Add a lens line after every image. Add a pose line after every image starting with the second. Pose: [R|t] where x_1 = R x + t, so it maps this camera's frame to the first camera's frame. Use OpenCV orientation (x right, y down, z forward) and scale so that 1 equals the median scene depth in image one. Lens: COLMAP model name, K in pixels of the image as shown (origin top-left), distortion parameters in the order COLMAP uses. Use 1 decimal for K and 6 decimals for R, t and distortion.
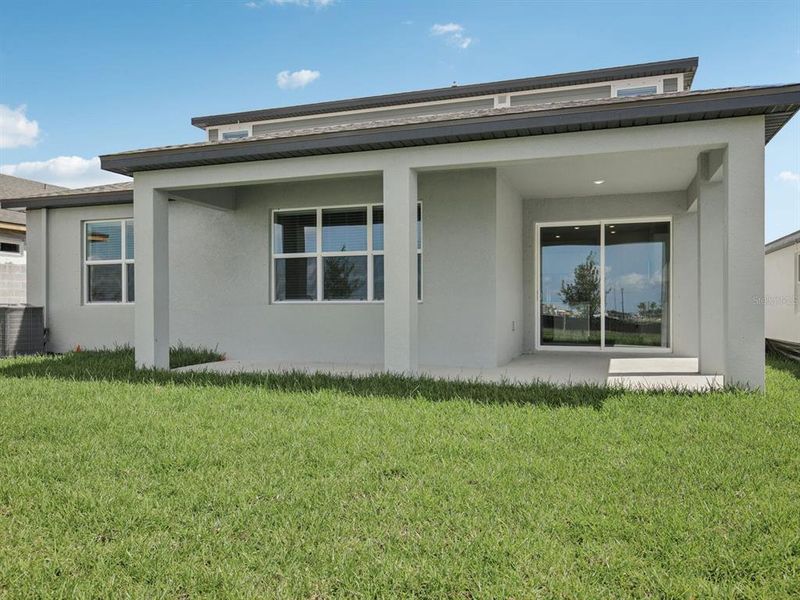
lens RADIAL K [[639.1, 0, 400.0], [0, 639.1, 300.0], [0, 0, 1]] dist [0.008736, 0.004497]
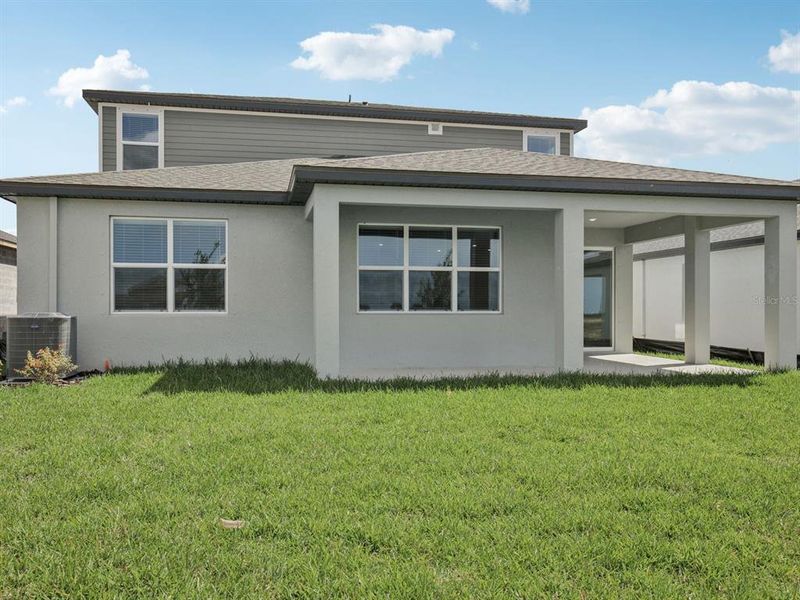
lens RADIAL K [[681.3, 0, 399.0], [0, 681.3, 315.9], [0, 0, 1]] dist [0.007854, 0.003816]
pose [[0.858928, -0.001090, 0.512095, -0.656565], [-0.009202, 0.999803, 0.017563, -0.009716], [-0.512014, -0.019797, 0.858749, 0.016791]]
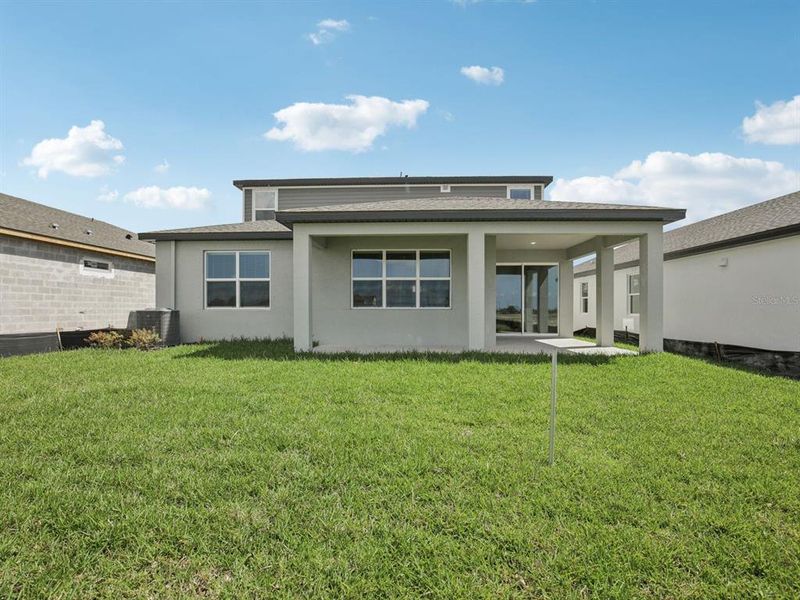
lens RADIAL K [[413.1, 0, 398.7], [0, 413.1, 309.4], [0, 0, 1]] dist [-0.031371, 0.000988]
pose [[0.957772, 0.003087, 0.287512, -0.354777], [-0.006776, 0.999907, 0.011834, -0.005784], [-0.287449, -0.013282, 0.957704, -0.011339]]
